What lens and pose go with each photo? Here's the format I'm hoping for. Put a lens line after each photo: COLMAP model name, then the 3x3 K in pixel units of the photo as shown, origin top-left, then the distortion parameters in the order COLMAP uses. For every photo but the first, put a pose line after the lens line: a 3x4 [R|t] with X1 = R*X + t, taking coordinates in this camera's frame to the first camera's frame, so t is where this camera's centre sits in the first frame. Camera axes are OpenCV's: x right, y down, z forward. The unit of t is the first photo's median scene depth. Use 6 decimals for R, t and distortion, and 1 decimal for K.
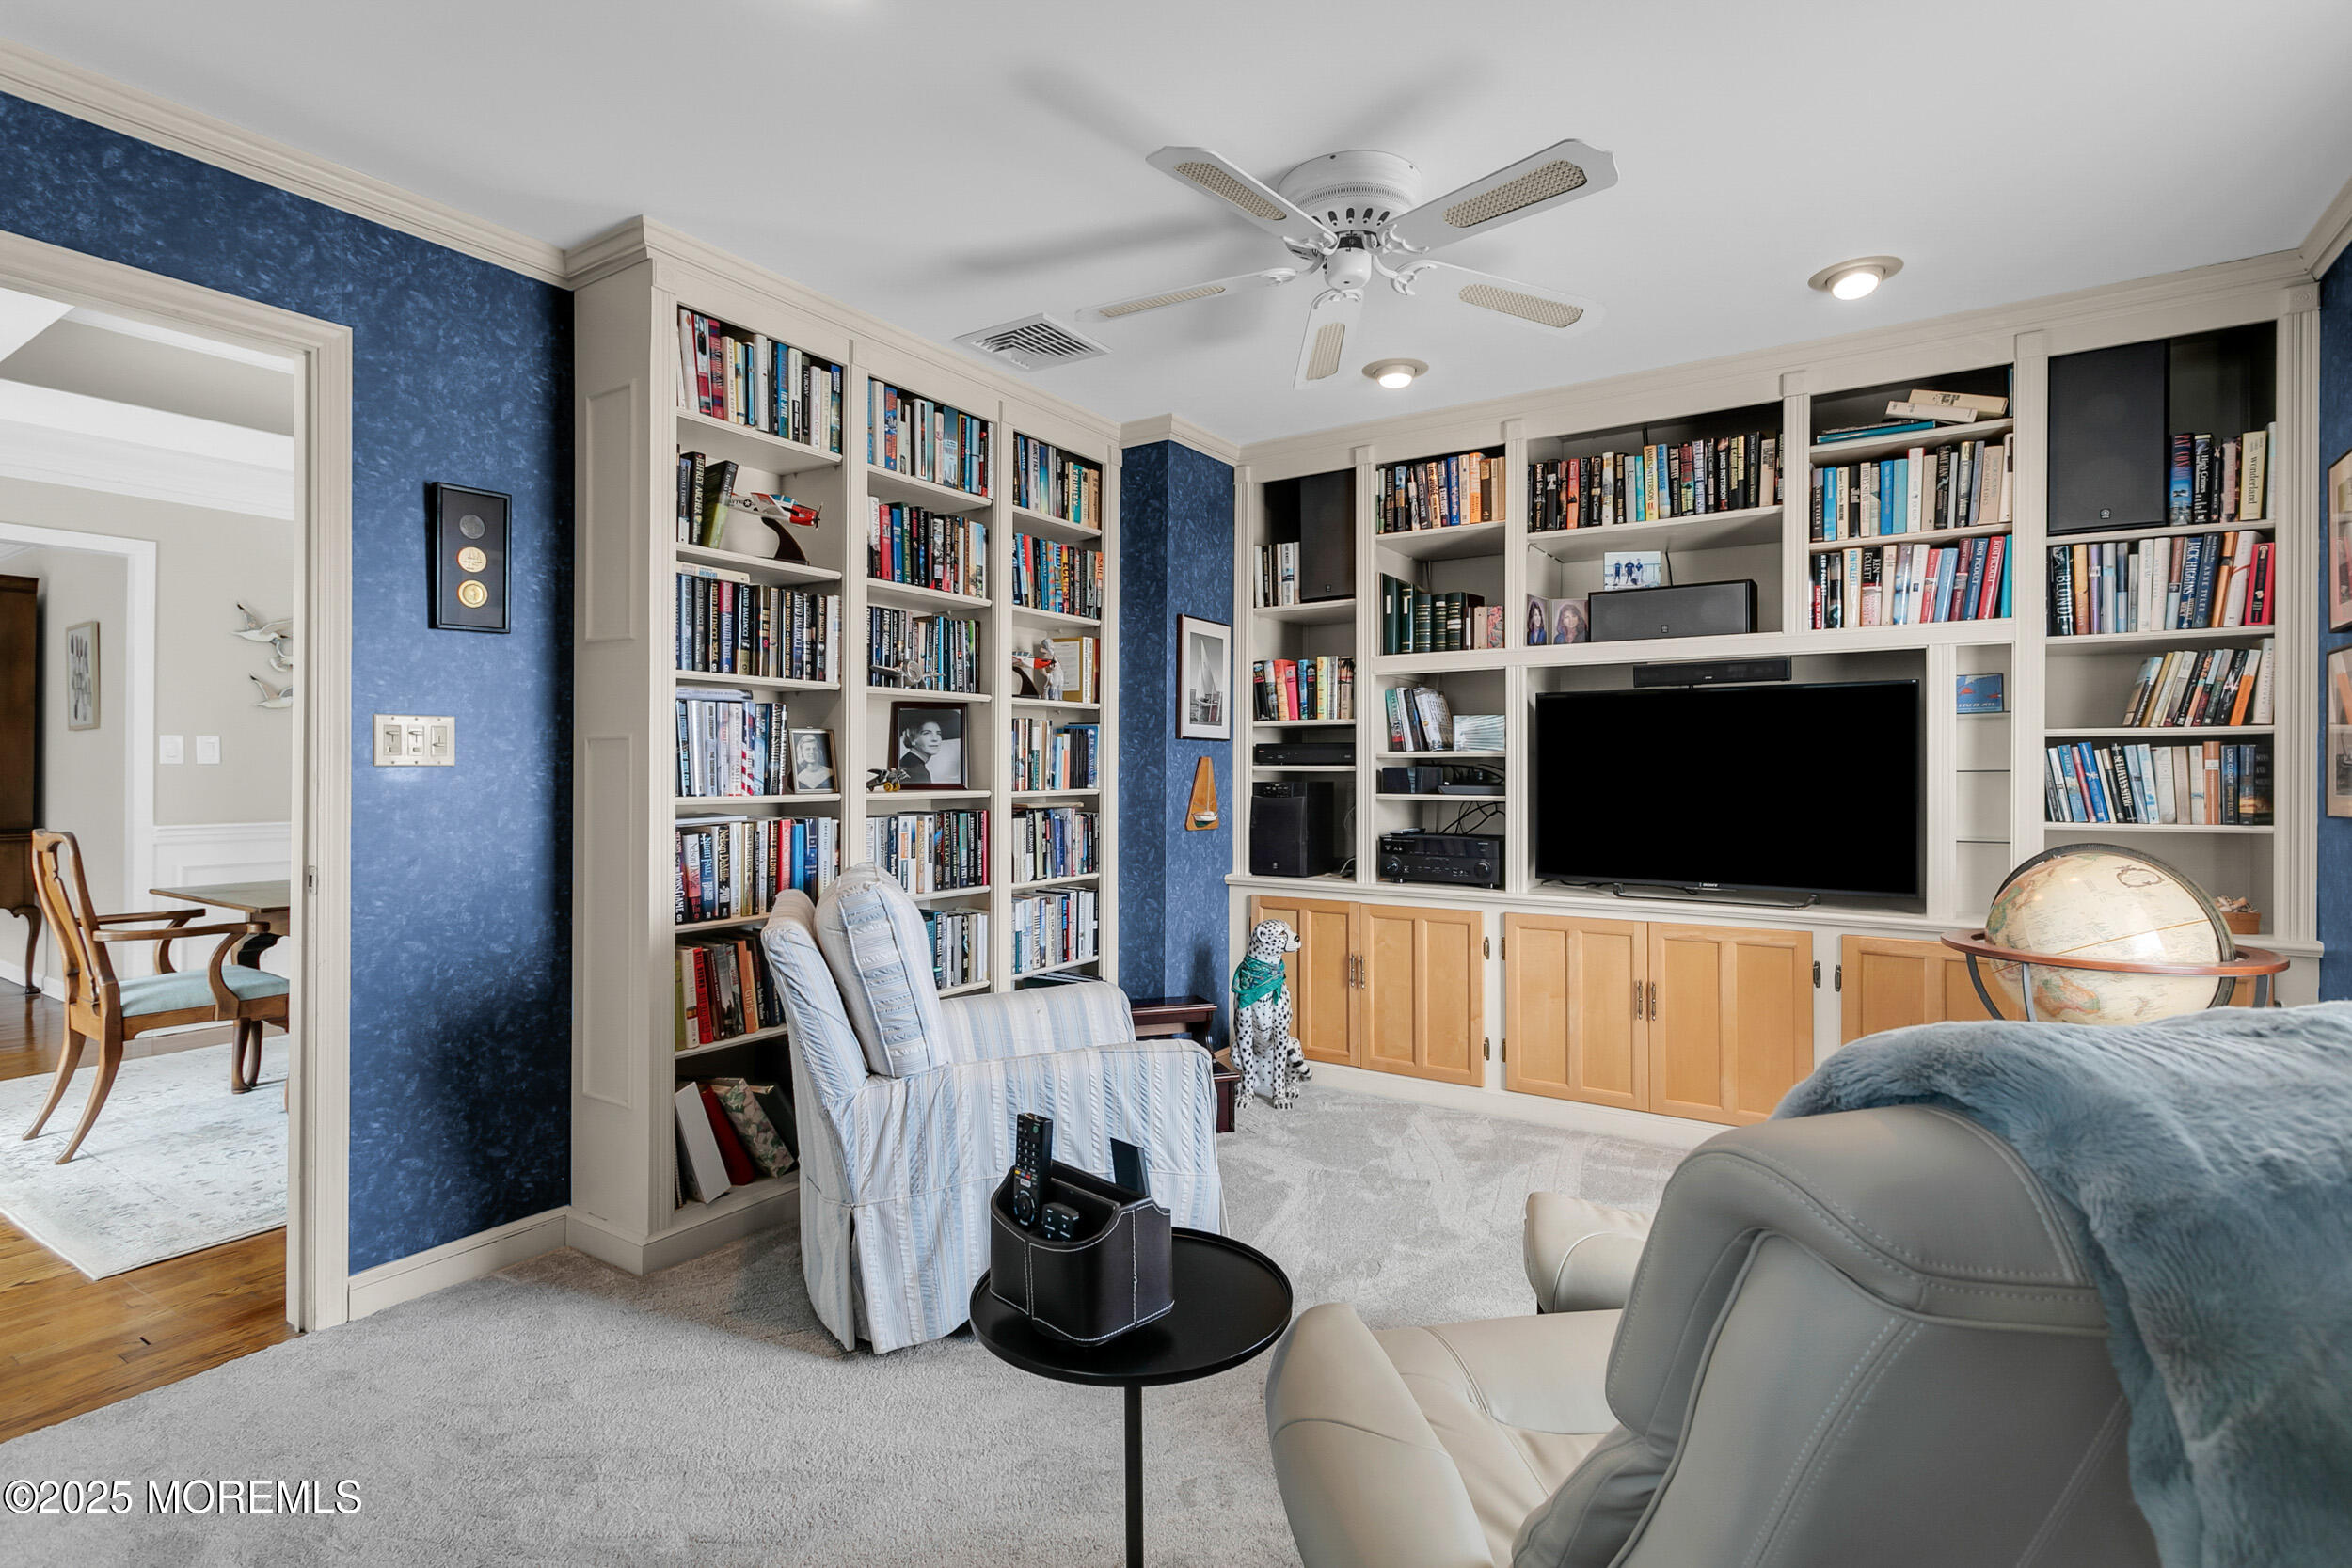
lens RADIAL K [[1156.0, 0, 1174.5], [0, 1156.0, 776.4], [0, 0, 1]] dist [-0.001392, 0.008865]
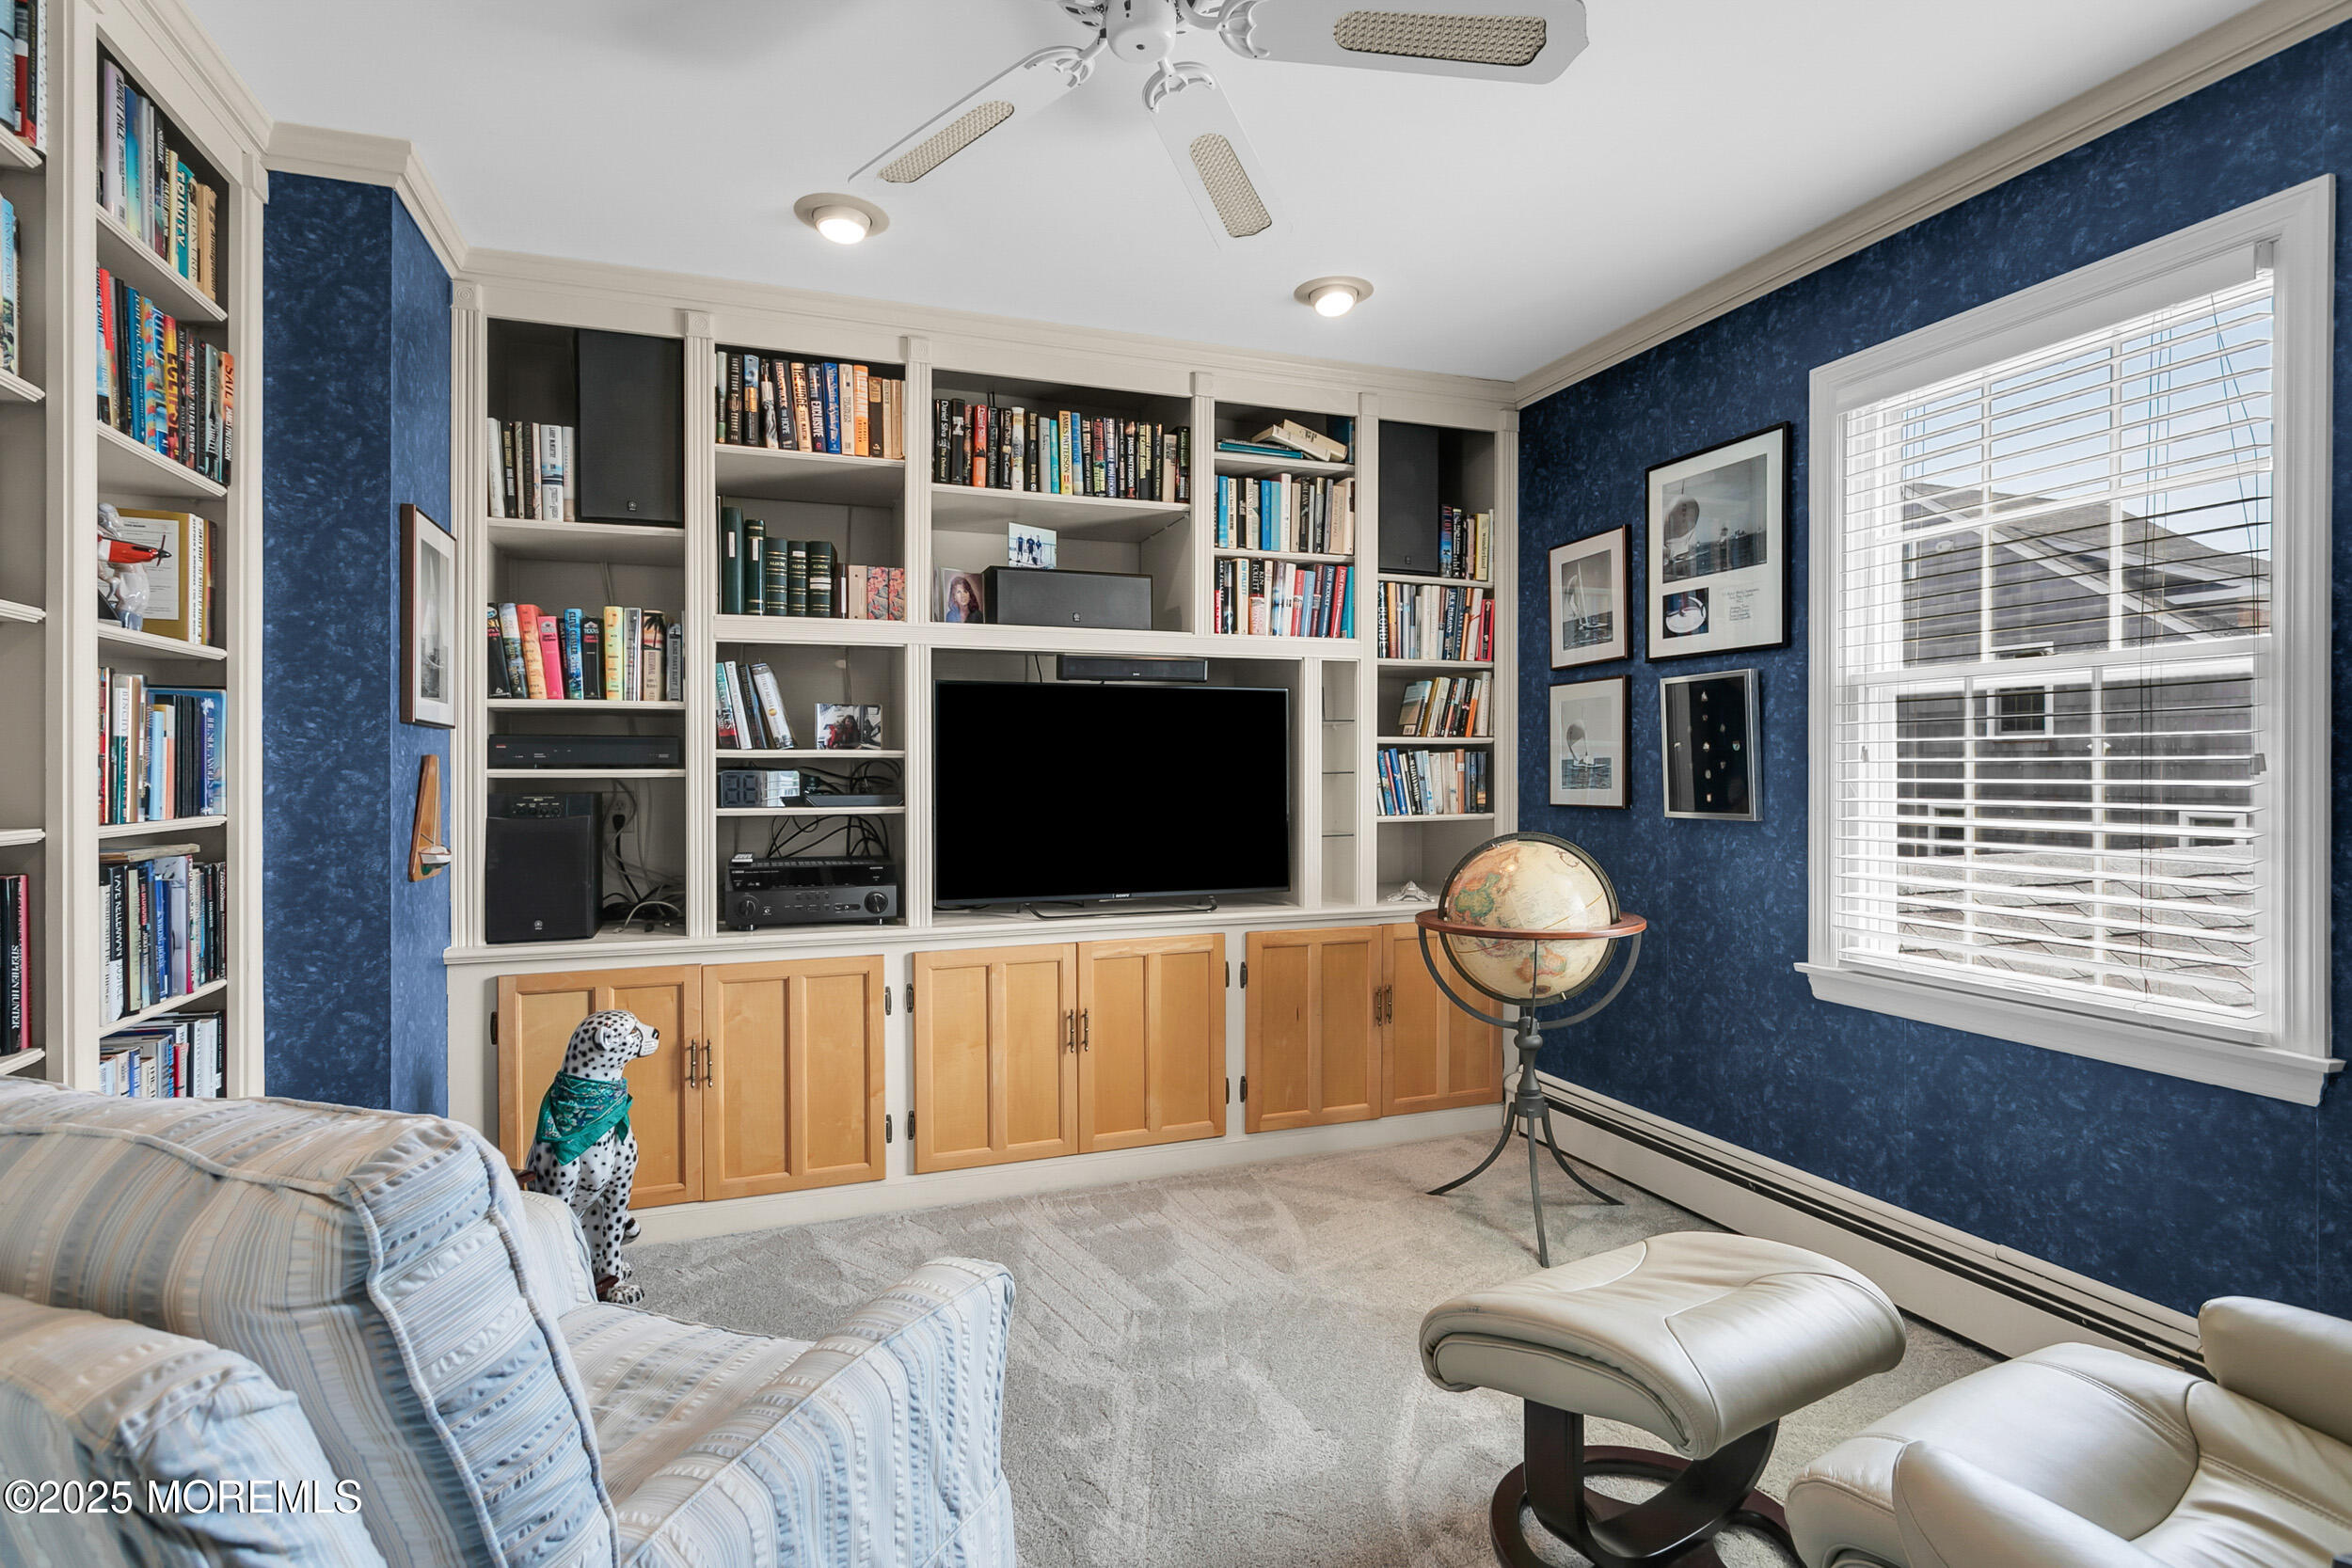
lens RADIAL K [[1156.0, 0, 1174.5], [0, 1156.0, 776.4], [0, 0, 1]] dist [-0.001392, 0.008865]
pose [[0.590721, -0.007306, 0.806842, -0.256217], [0.008523, 0.999960, 0.002814, -0.004608], [-0.806831, 0.005214, 0.590760, 0.391575]]
